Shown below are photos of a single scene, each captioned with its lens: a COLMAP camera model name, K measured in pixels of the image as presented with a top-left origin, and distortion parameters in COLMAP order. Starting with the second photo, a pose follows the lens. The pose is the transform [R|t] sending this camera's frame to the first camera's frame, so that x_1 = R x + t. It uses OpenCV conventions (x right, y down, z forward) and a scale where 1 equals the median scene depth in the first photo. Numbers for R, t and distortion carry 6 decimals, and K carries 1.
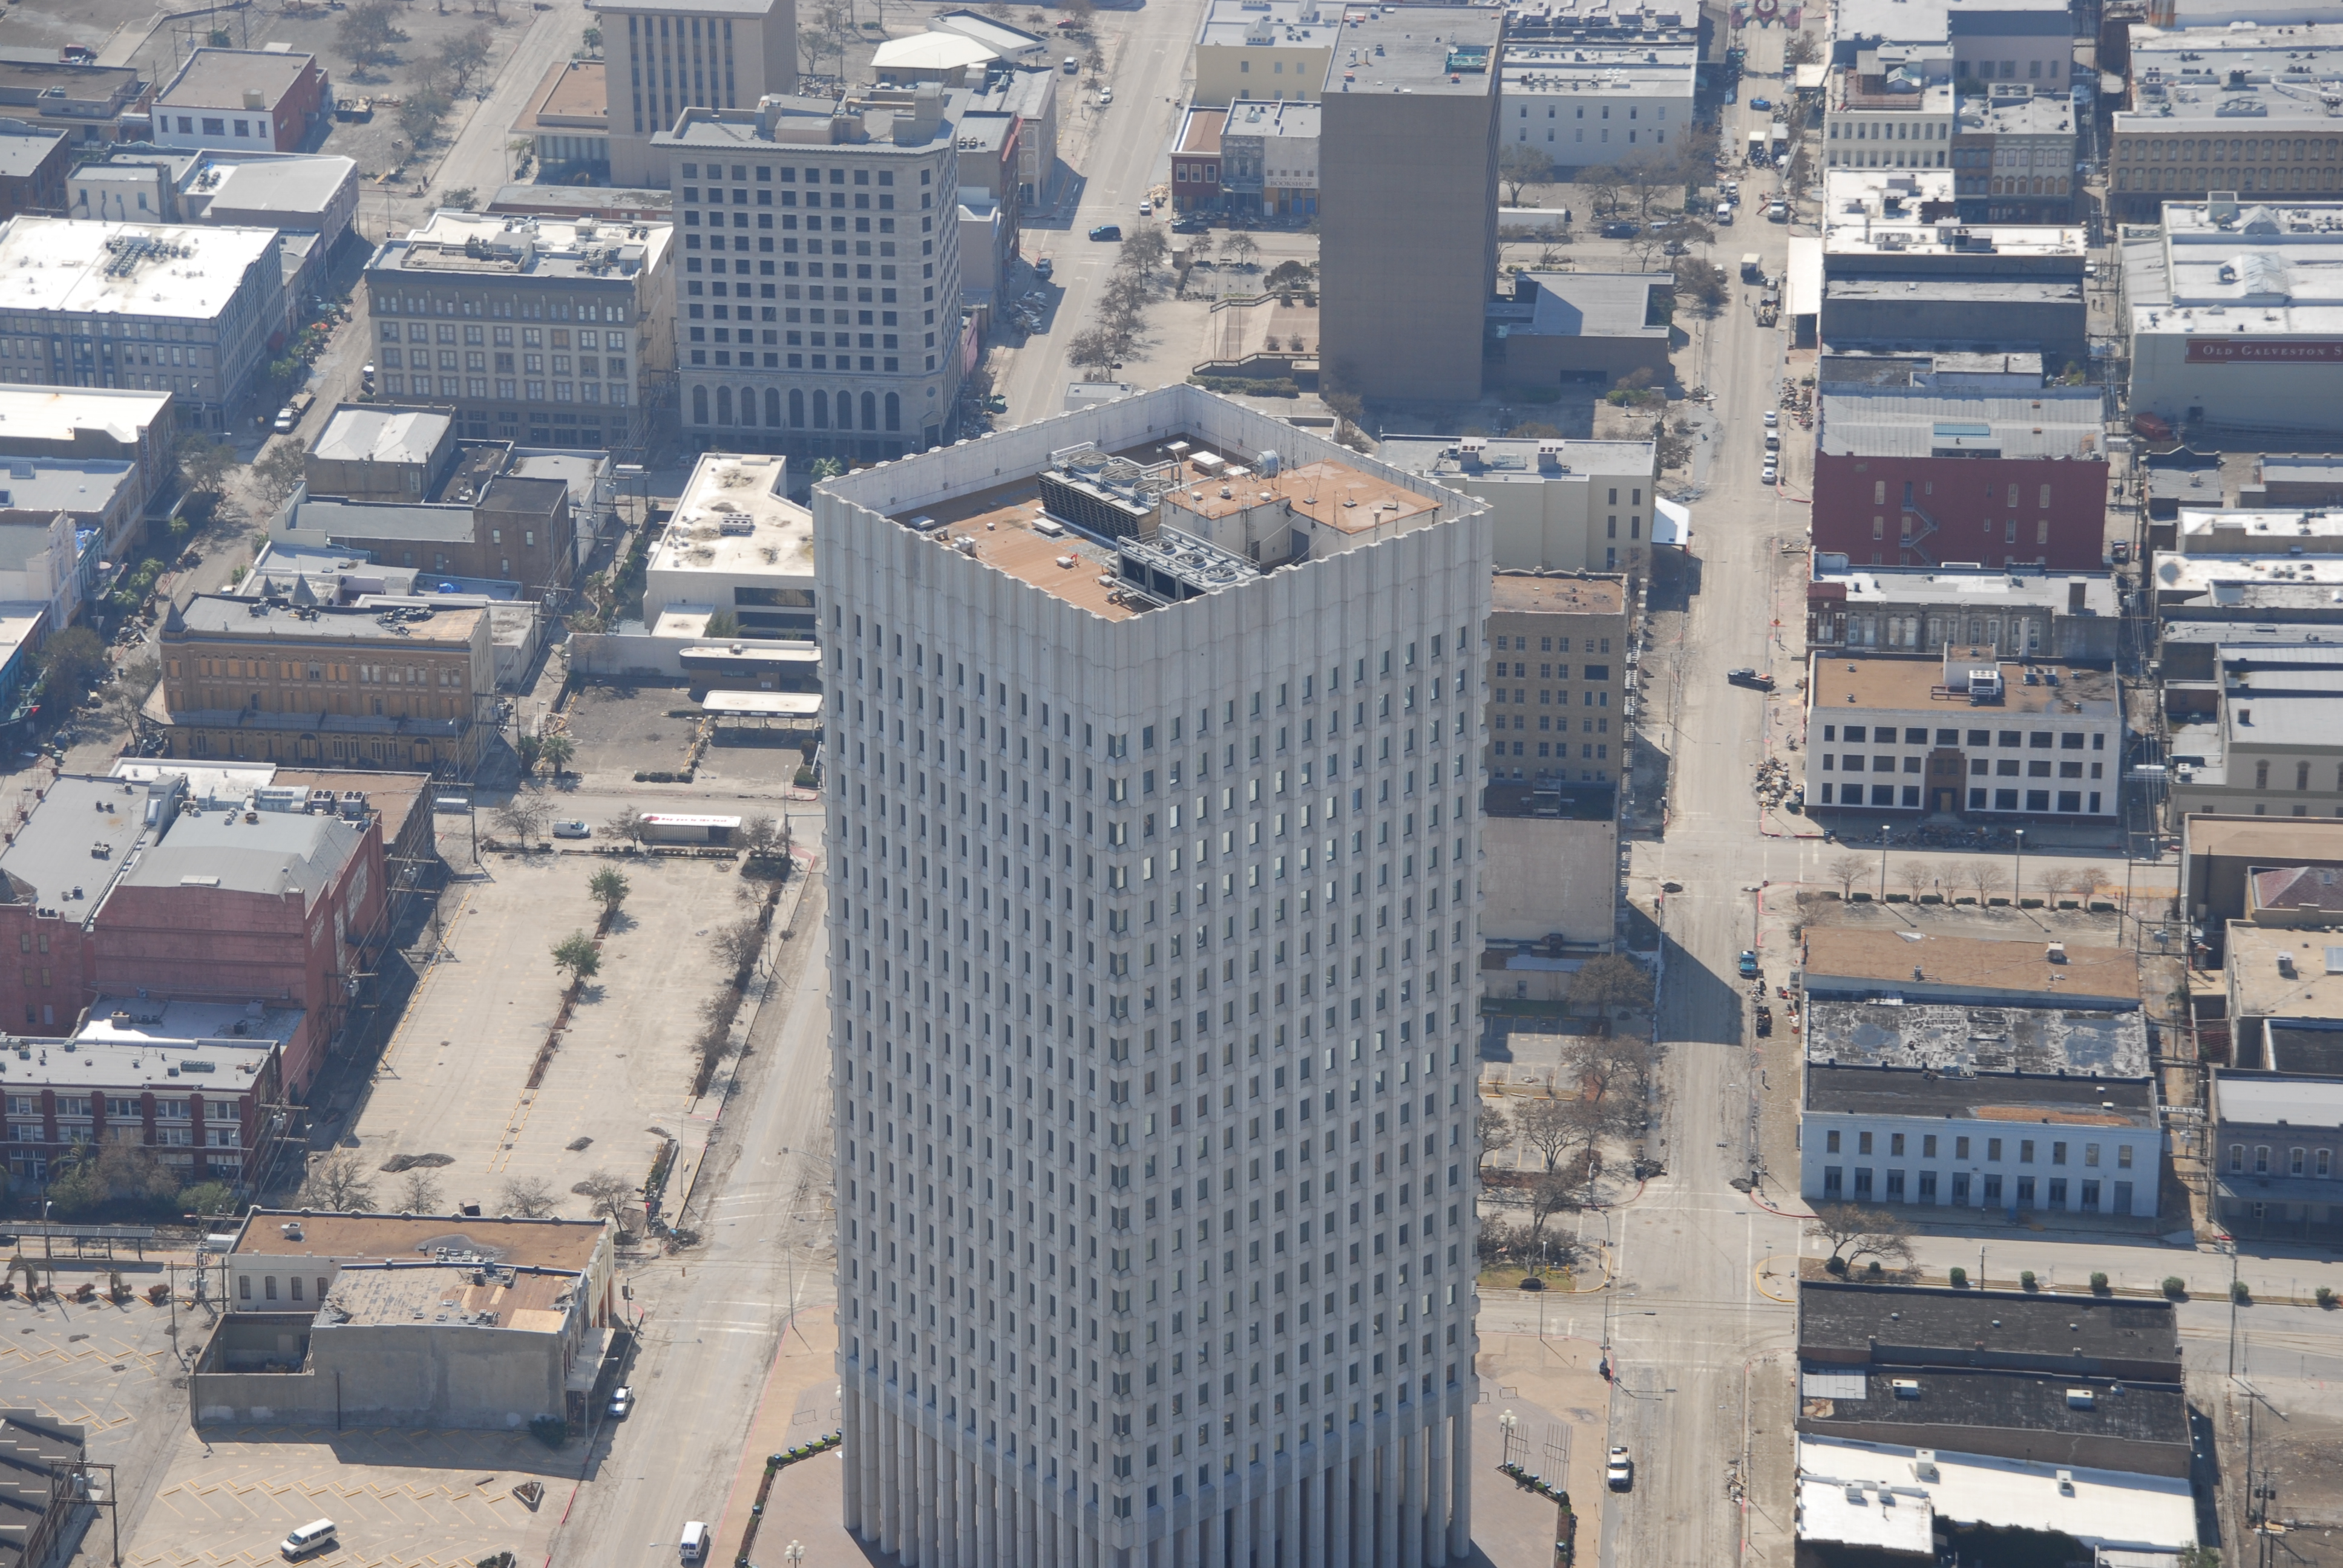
lens RADIAL K [[6903.3, 0, 1171.5], [0, 6903.3, 784.0], [0, 0, 1]] dist [0.851403, 3.792275]
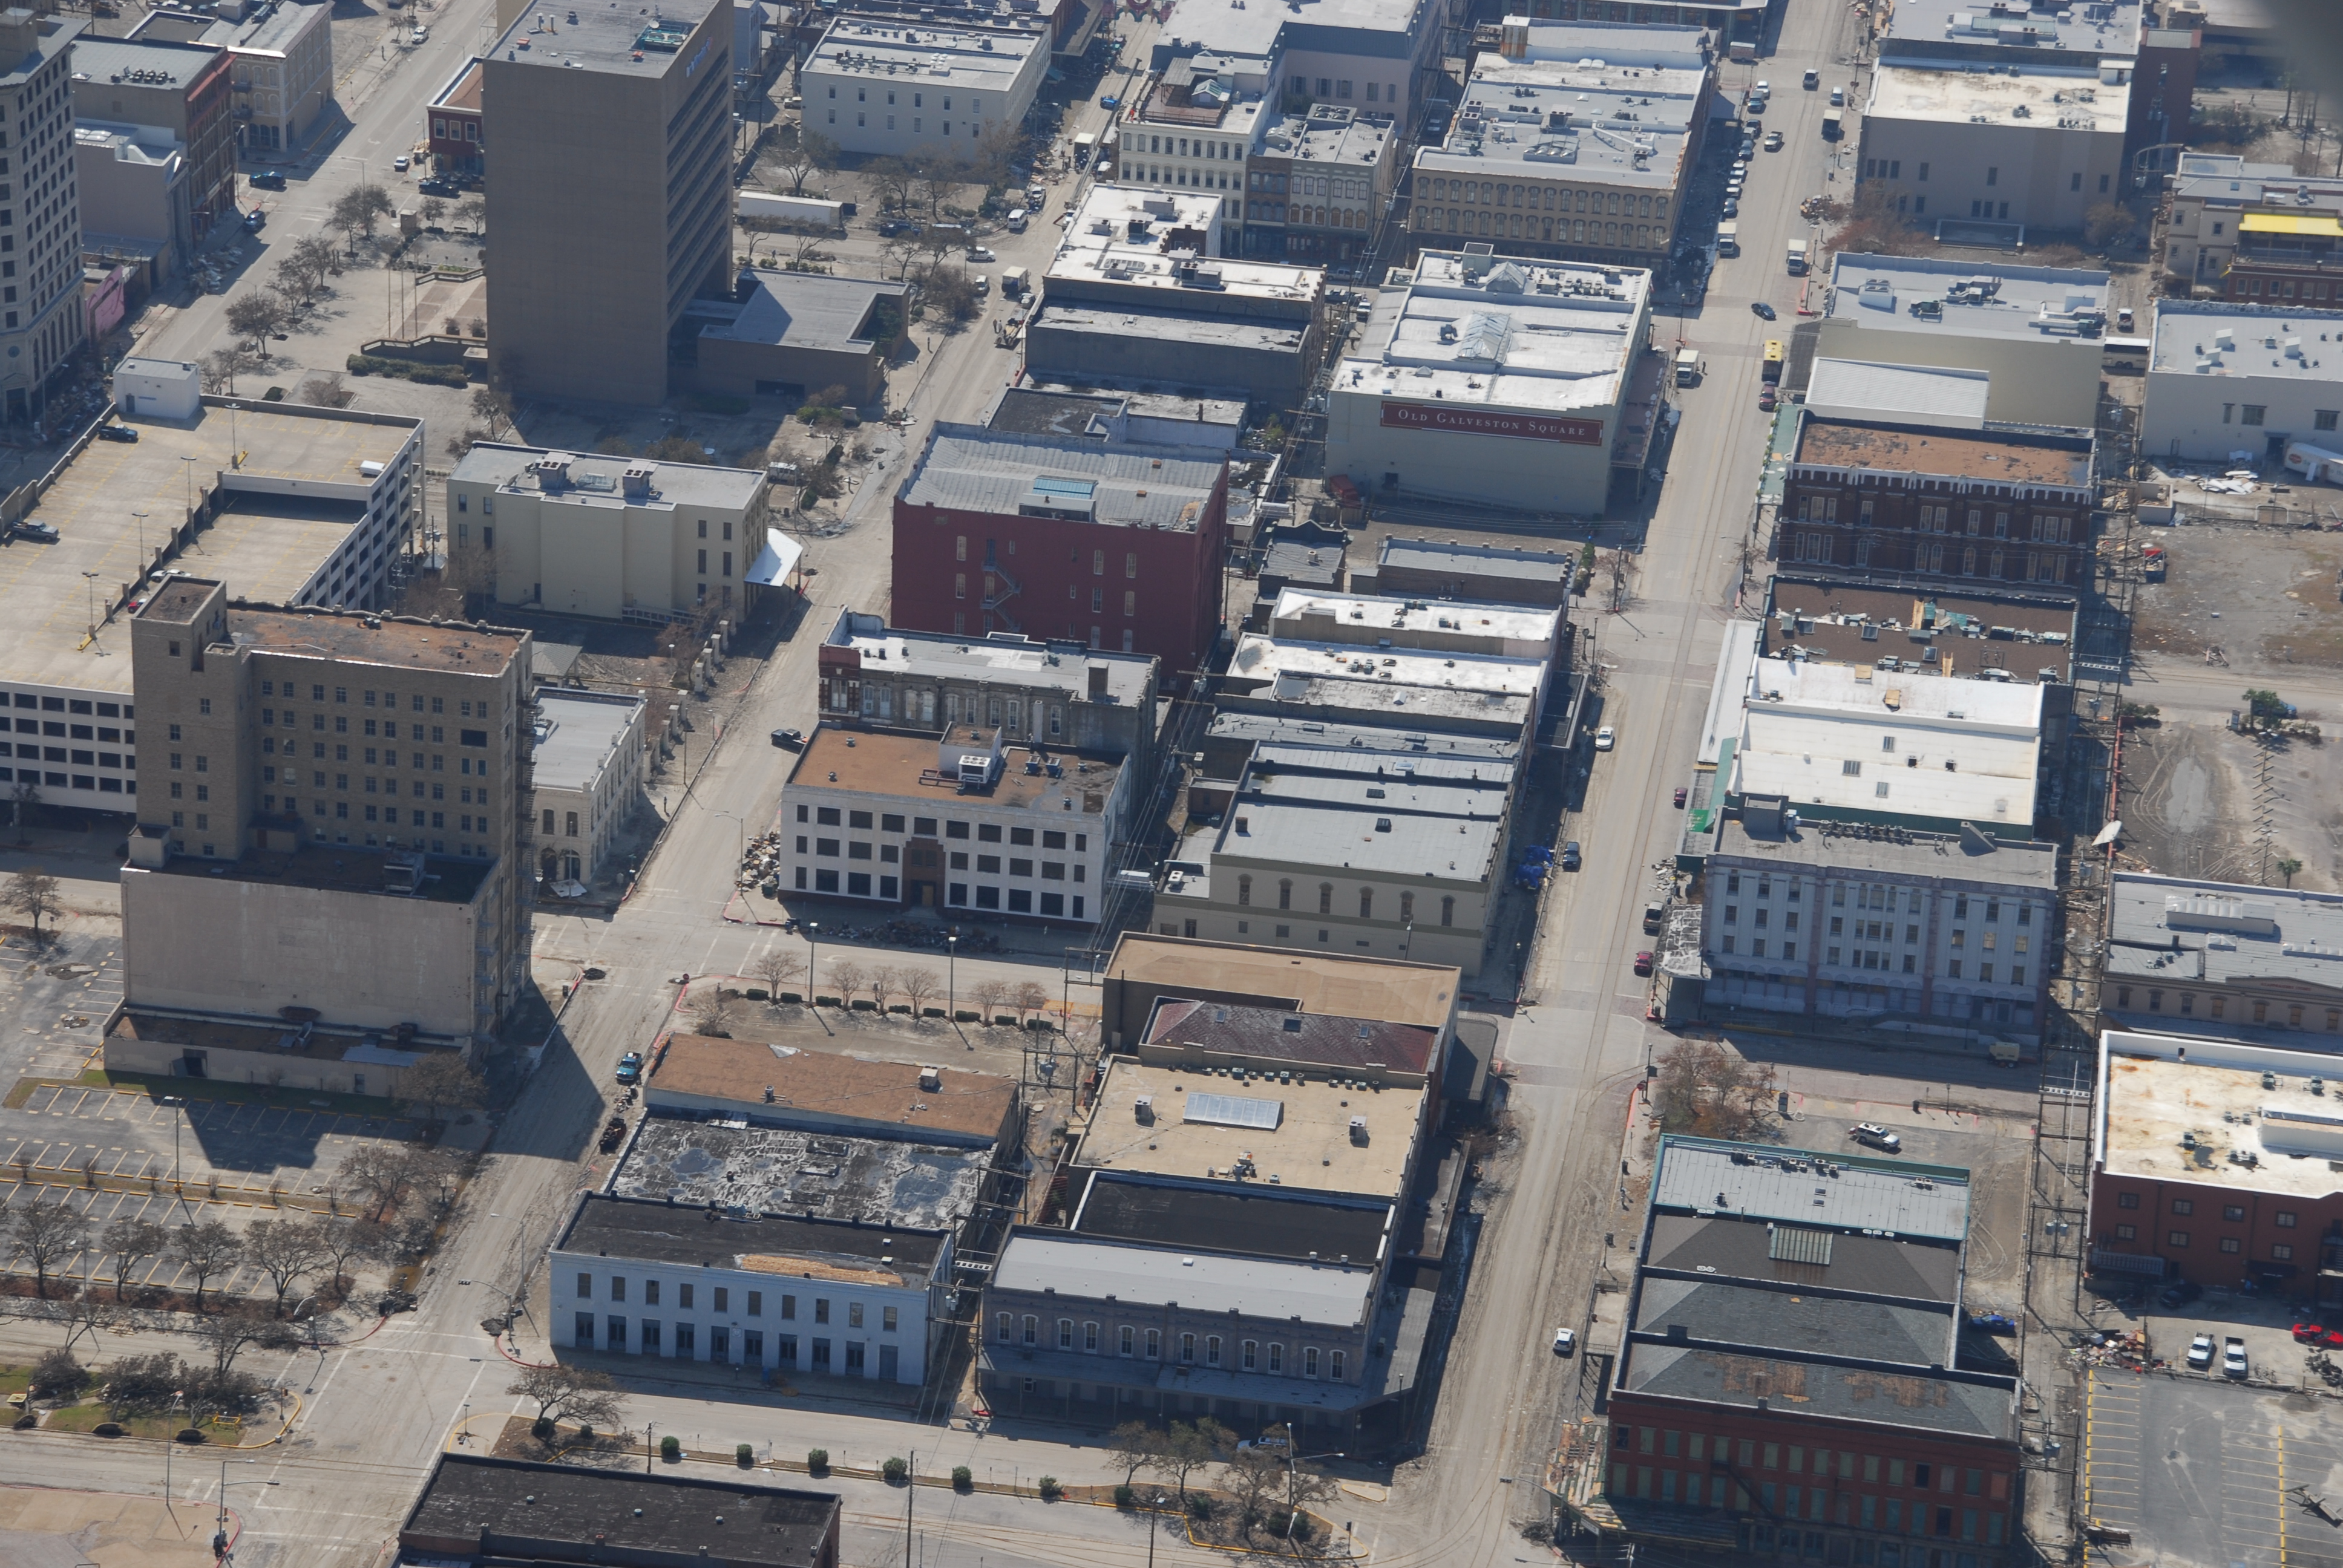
lens RADIAL K [[6903.3, 0, 1171.5], [0, 6903.3, 784.0], [0, 0, 1]] dist [0.851403, 3.792275]
pose [[0.997147, 0.067154, -0.034470, 0.161161], [-0.066589, 0.997631, 0.017293, -0.027954], [0.035550, -0.014949, 0.999256, 0.081409]]
